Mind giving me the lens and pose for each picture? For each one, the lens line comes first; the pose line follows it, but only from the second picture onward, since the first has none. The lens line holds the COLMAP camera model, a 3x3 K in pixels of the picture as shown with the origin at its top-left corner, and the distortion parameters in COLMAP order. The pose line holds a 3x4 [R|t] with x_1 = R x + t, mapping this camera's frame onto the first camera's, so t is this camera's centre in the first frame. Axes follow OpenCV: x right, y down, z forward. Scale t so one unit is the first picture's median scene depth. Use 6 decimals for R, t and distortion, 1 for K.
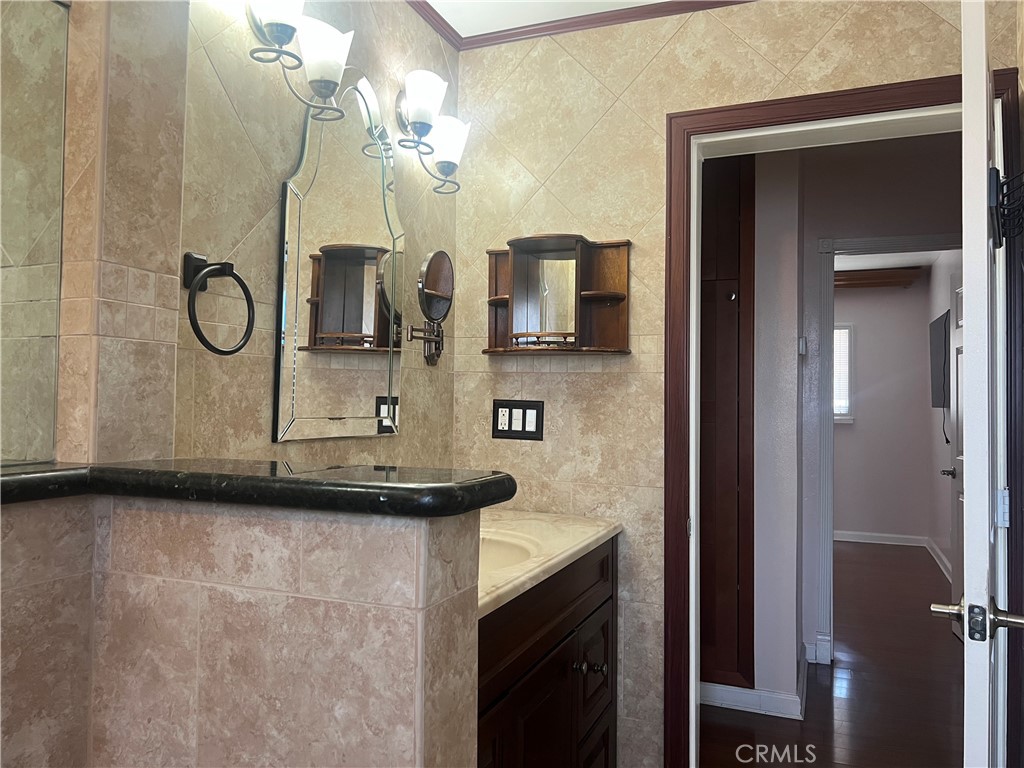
lens RADIAL K [[773.8, 0, 512.0], [0, 773.8, 384.0], [0, 0, 1]] dist [0.049041, -0.068257]
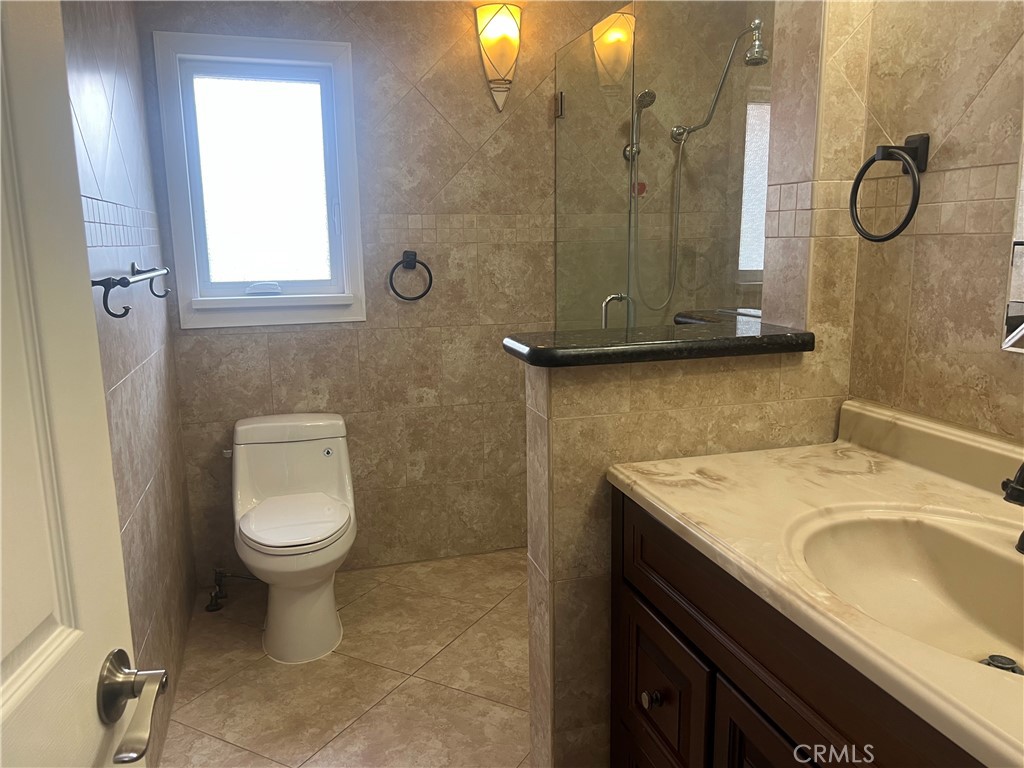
lens RADIAL K [[773.8, 0, 512.0], [0, 773.8, 384.0], [0, 0, 1]] dist [0.049041, -0.068257]
pose [[-0.788598, 0.107631, -0.605416, 0.381225], [0.014195, 0.987486, 0.157066, -0.012560], [0.614745, 0.115268, -0.780258, 0.920046]]
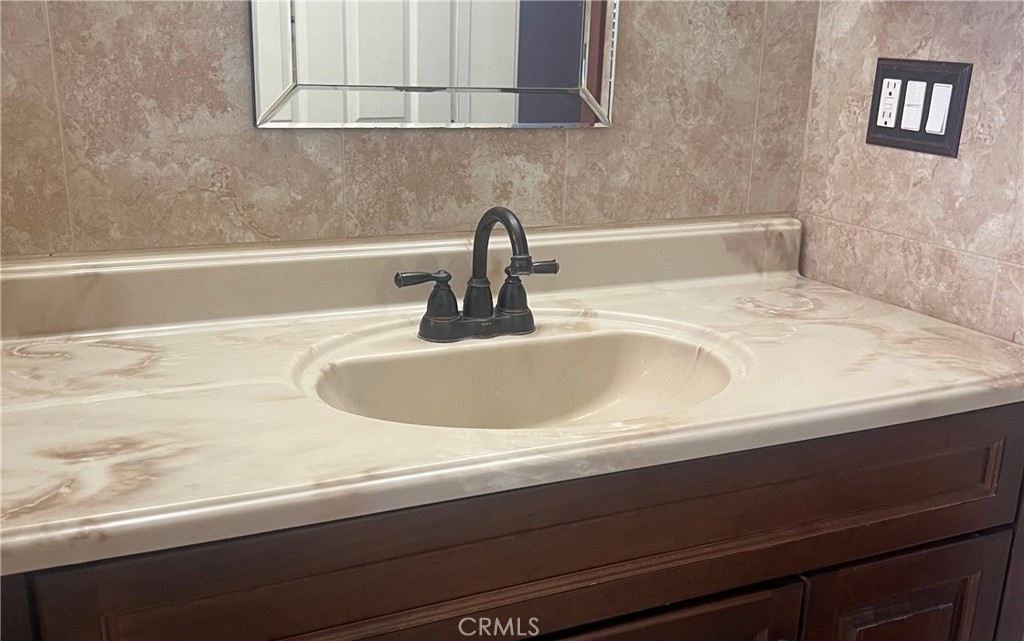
lens RADIAL K [[1050.4, 0, 511.6], [0, 1050.4, 385.9], [0, 0, 1]] dist [0.023603, -0.013743]
pose [[0.738971, 0.219210, -0.637078, 0.265443], [-0.002894, 0.946613, 0.322360, 0.003108], [0.673731, -0.236371, 0.700154, 0.377710]]
